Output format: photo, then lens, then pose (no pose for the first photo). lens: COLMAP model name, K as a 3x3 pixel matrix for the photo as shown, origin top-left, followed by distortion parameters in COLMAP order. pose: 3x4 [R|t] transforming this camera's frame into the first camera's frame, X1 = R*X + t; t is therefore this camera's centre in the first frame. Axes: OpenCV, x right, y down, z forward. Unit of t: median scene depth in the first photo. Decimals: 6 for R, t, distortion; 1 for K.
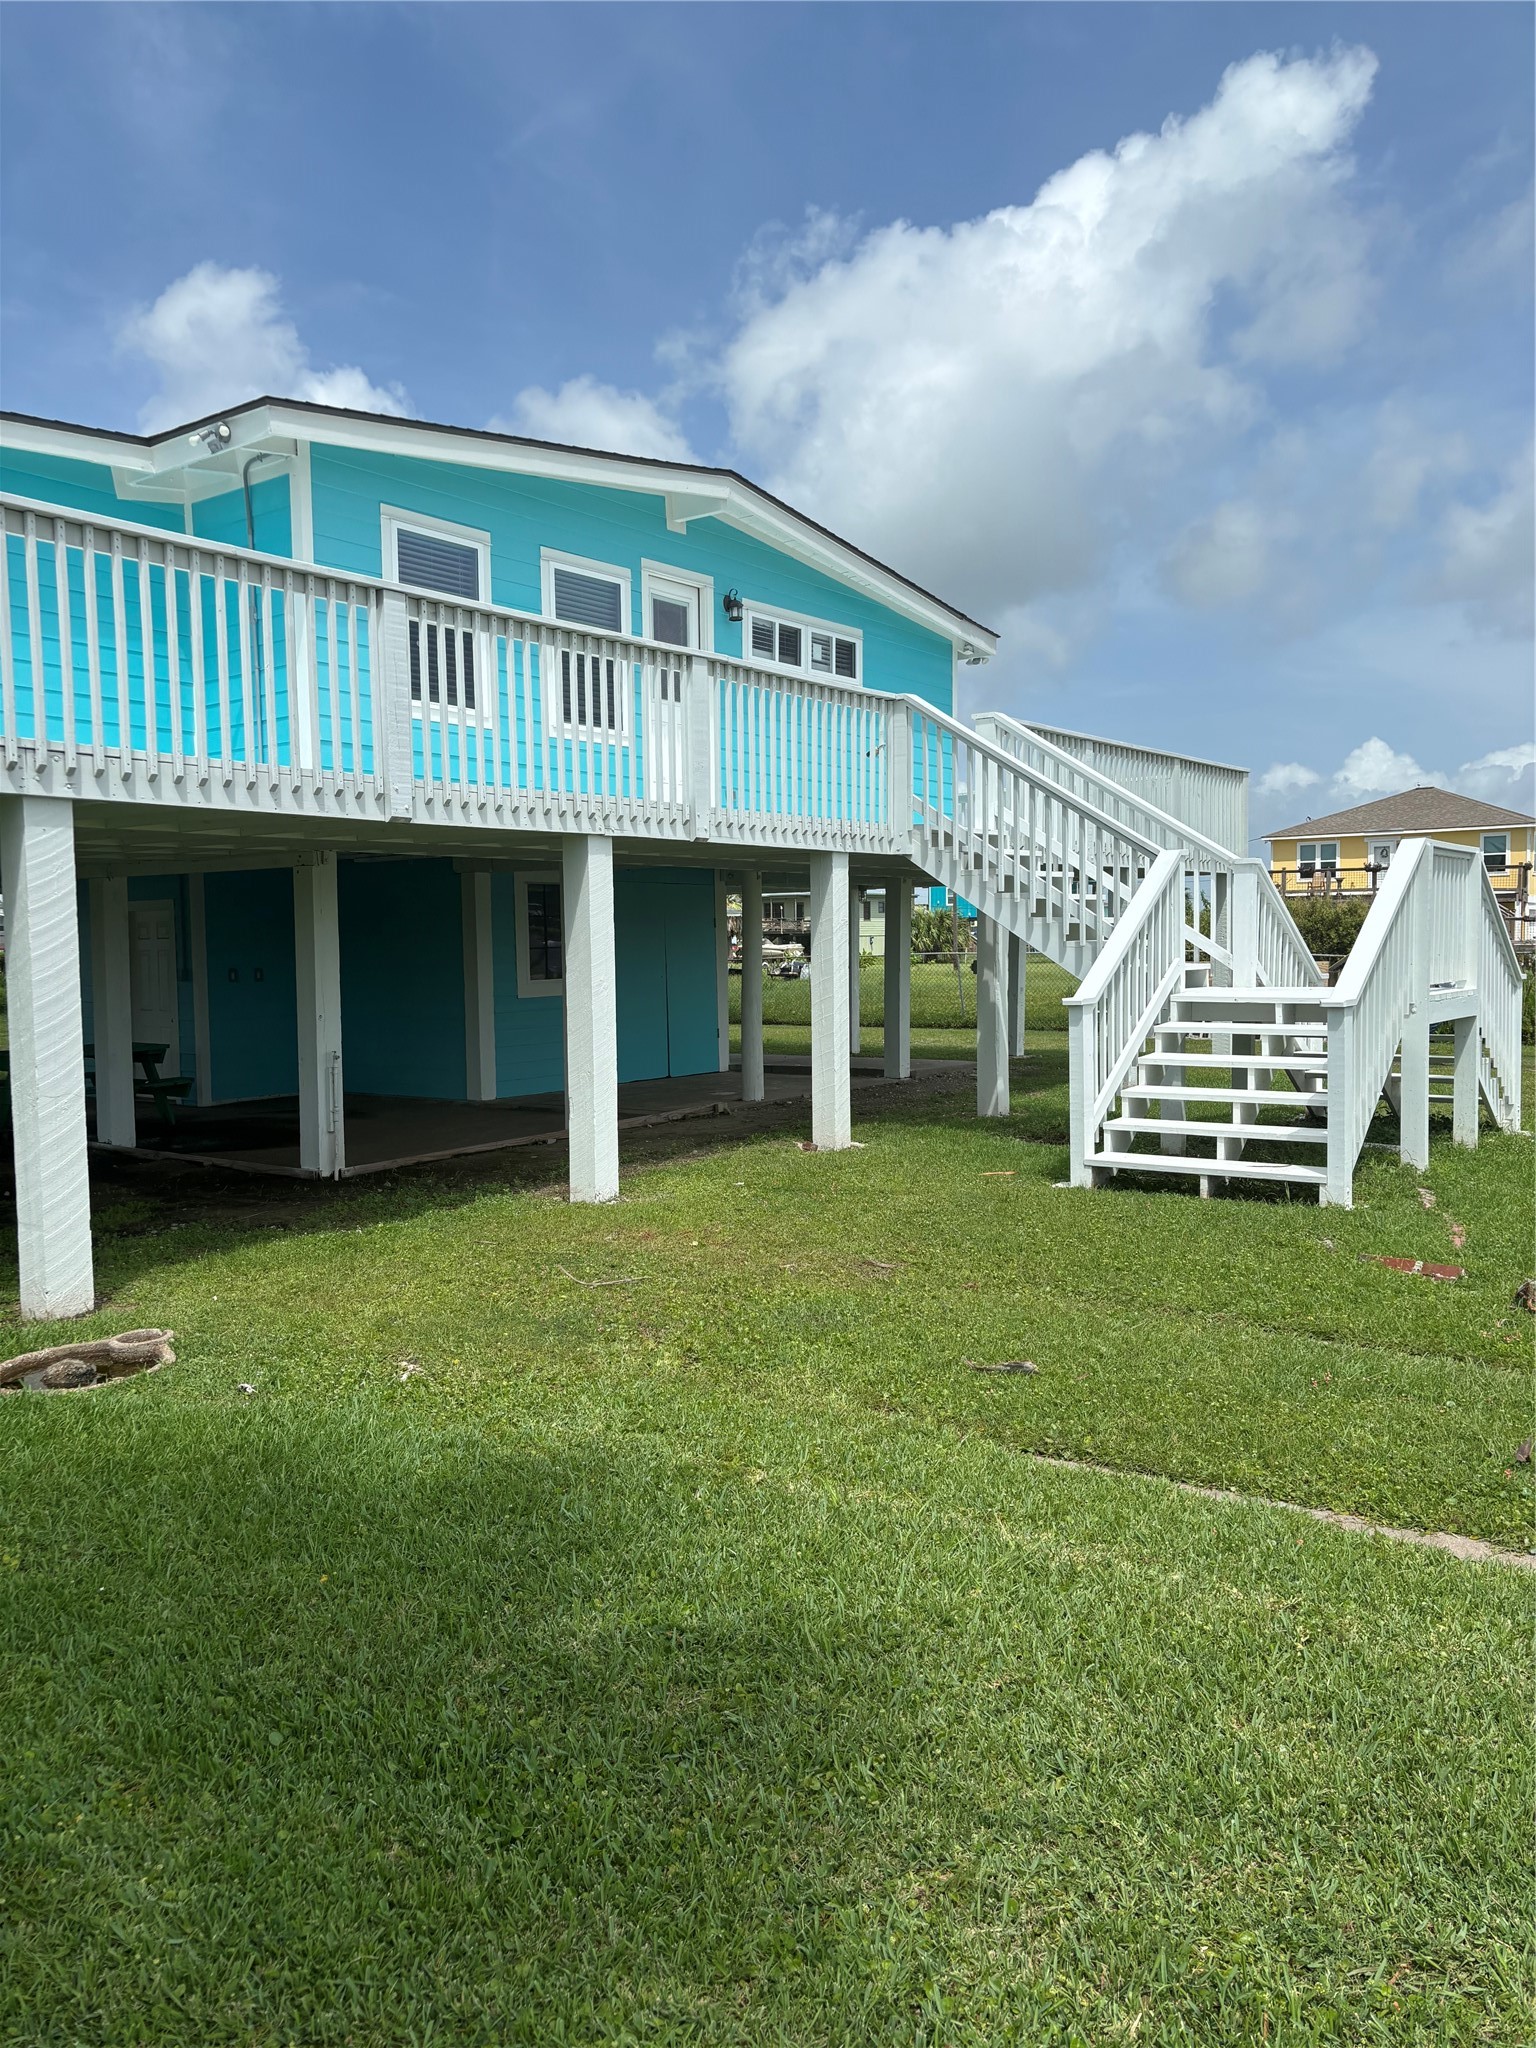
lens RADIAL K [[1545.2, 0, 774.9], [0, 1545.2, 1026.6], [0, 0, 1]] dist [0.040762, -0.048233]
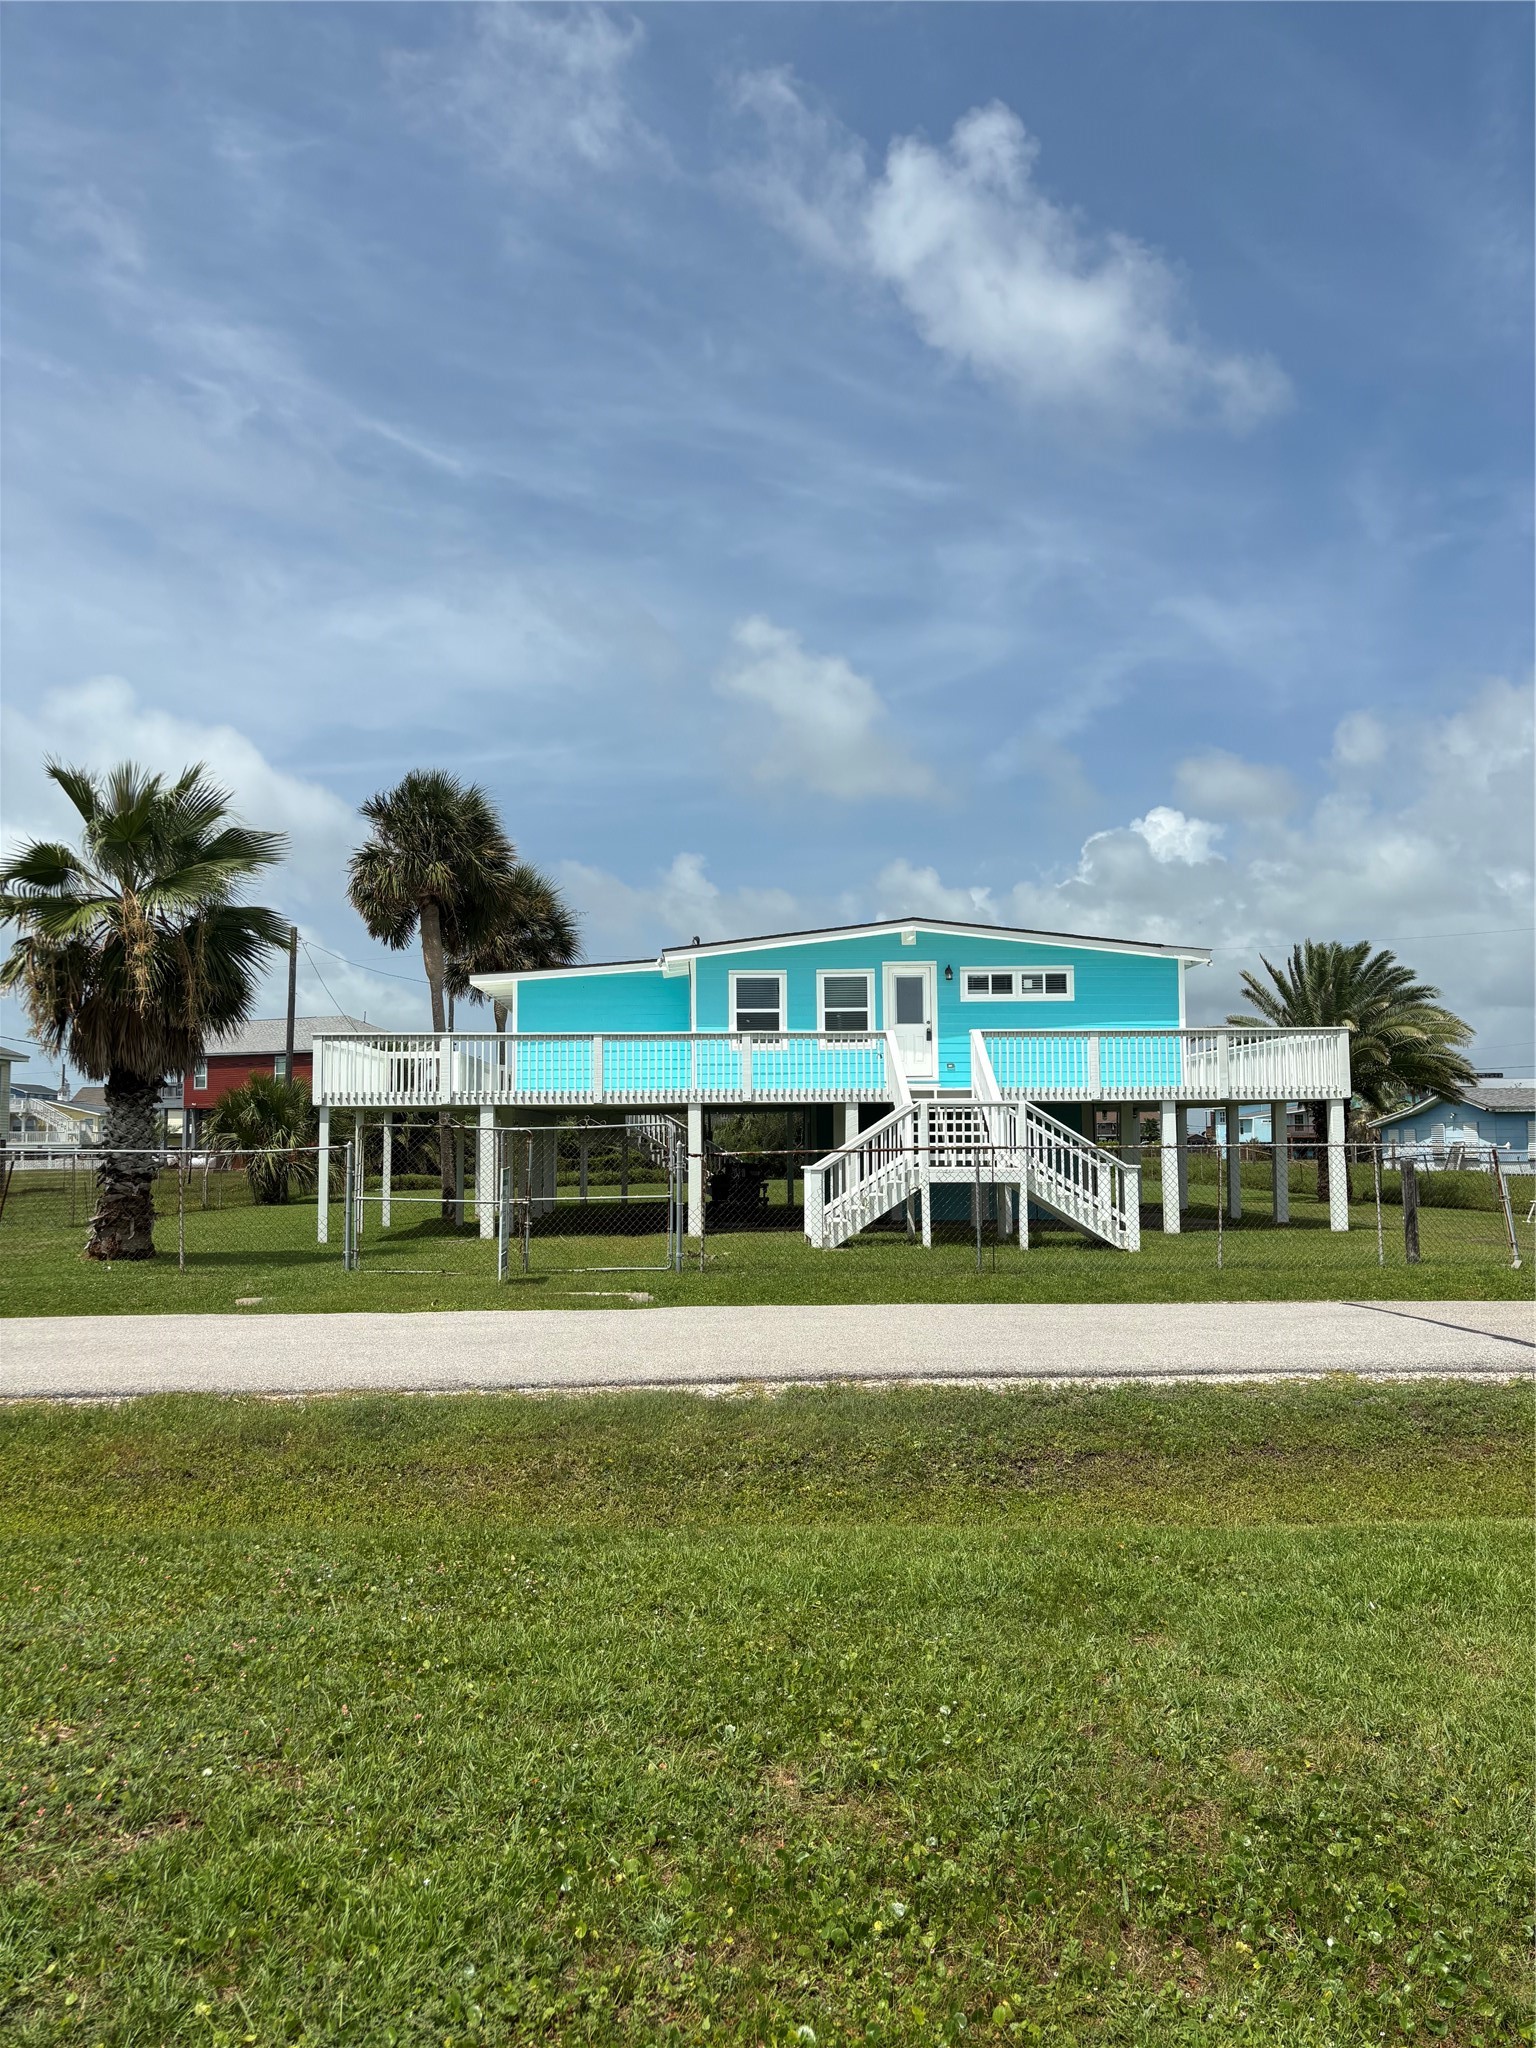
lens RADIAL K [[1545.2, 0, 755.5], [0, 1545.2, 1016.2], [0, 0, 1]] dist [0.040762, -0.048233]
pose [[0.629986, -0.074548, -0.773020, 1.254808], [-0.039333, 0.991042, -0.127628, 0.038237], [0.775610, 0.110809, 0.621410, -0.370588]]
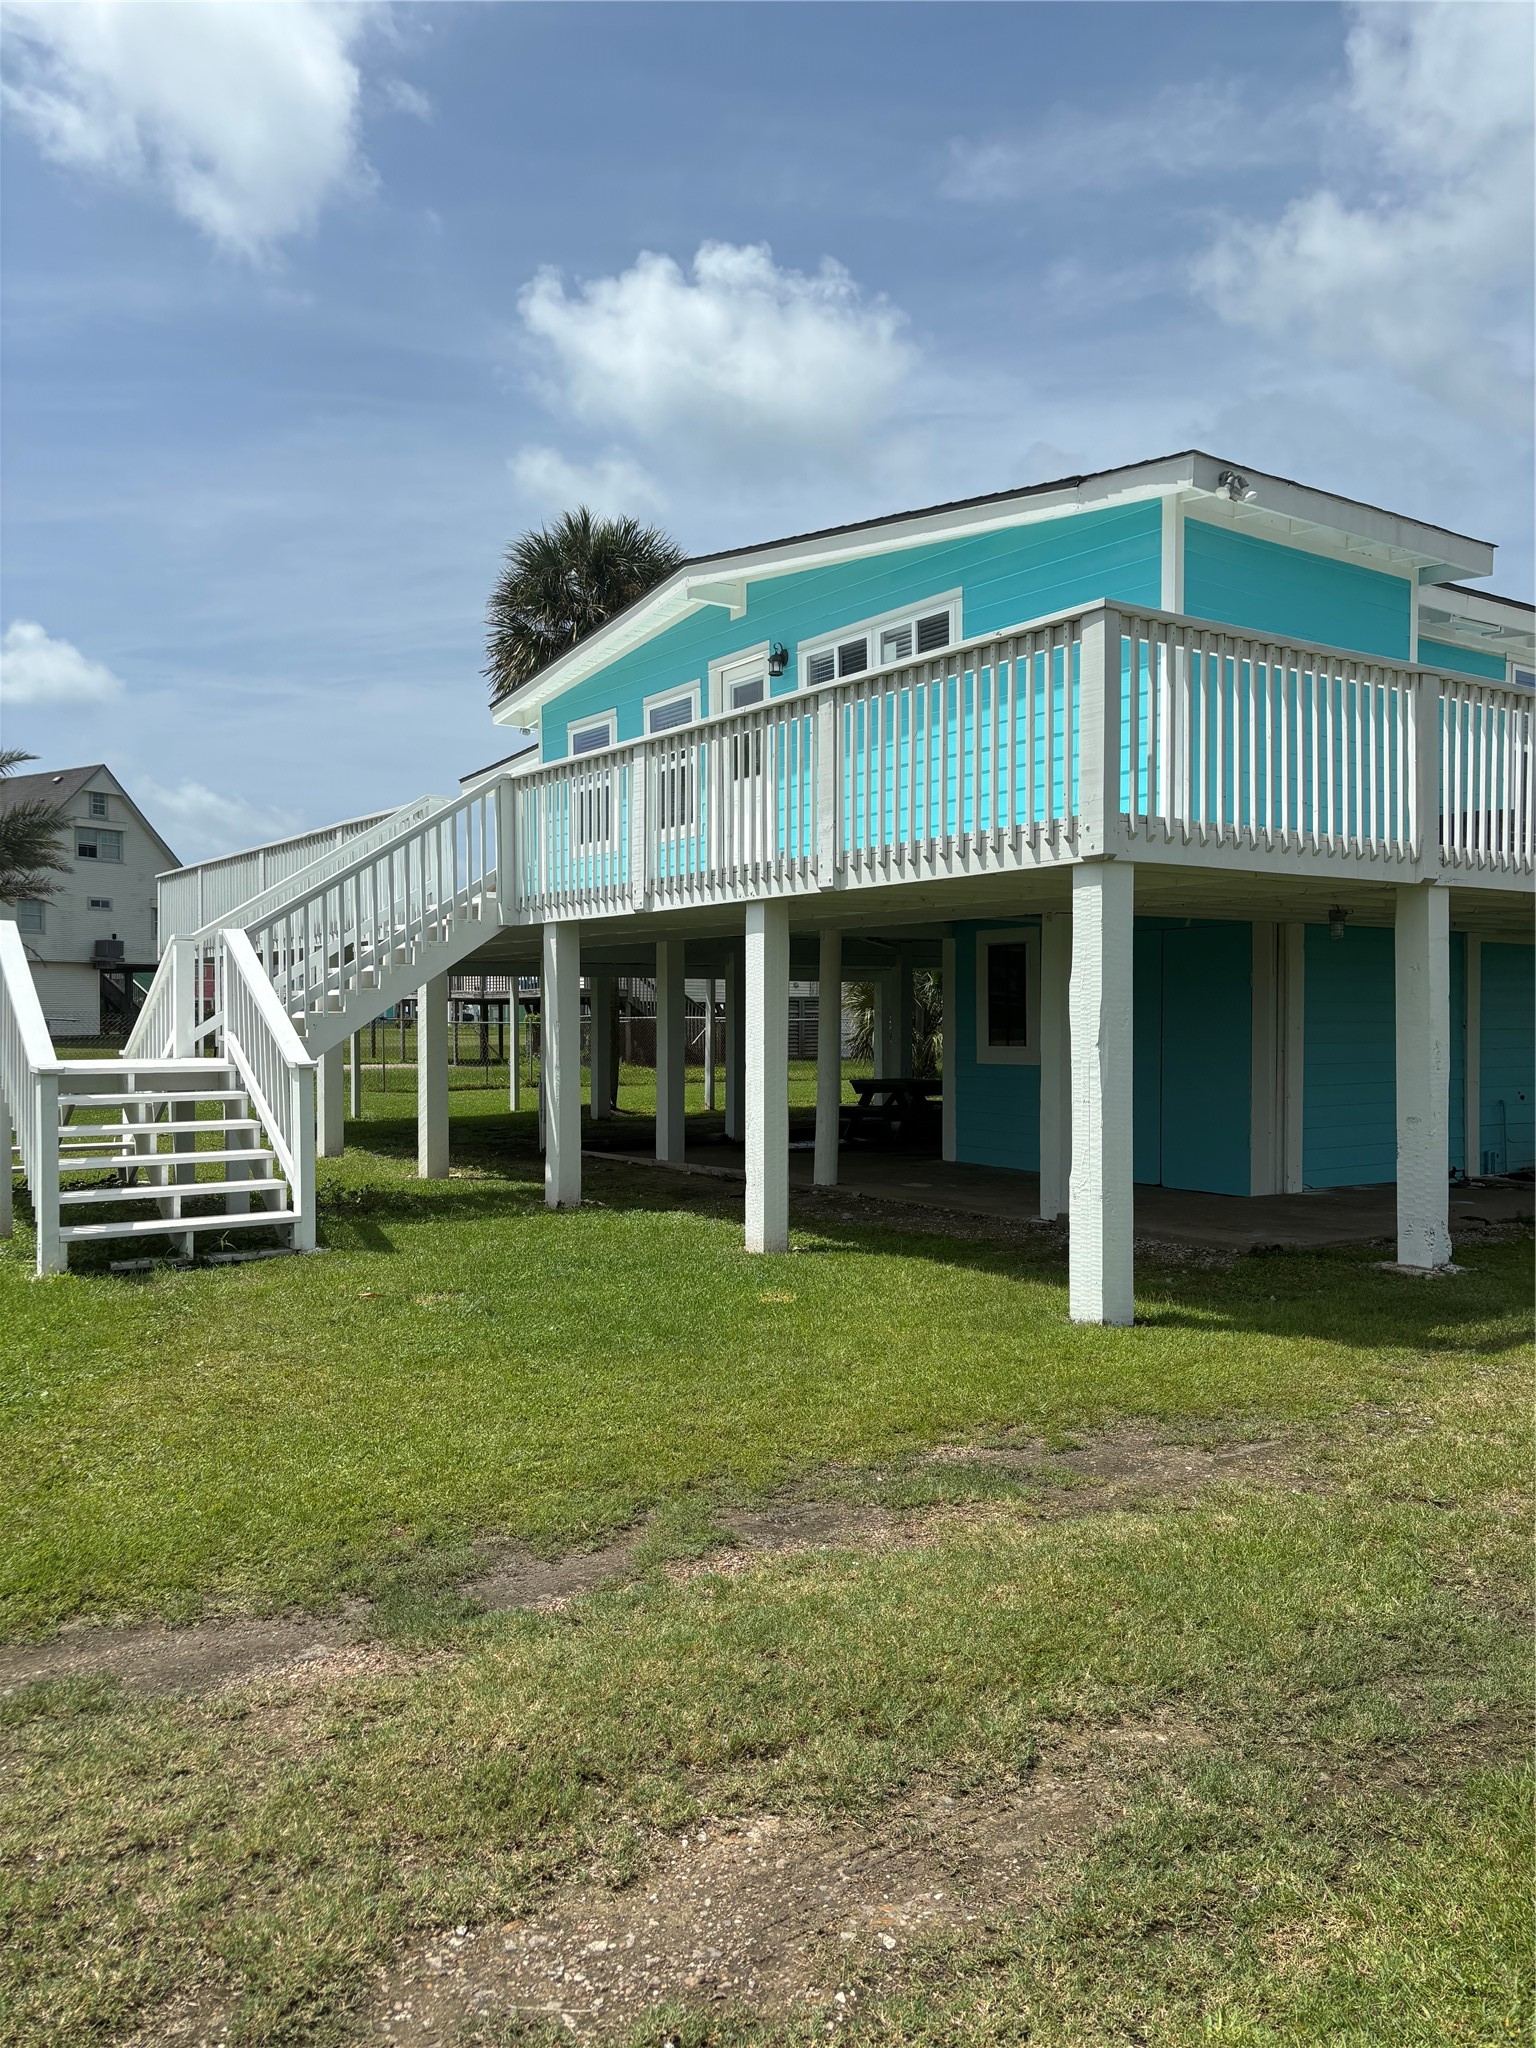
lens RADIAL K [[1545.2, 0, 763.0], [0, 1545.2, 1035.5], [0, 0, 1]] dist [0.040762, -0.048233]
pose [[-0.311318, 0.005429, -0.950290, 0.820742], [-0.068087, 0.997286, 0.028002, -0.068769], [0.947864, 0.073420, -0.310103, 1.236364]]
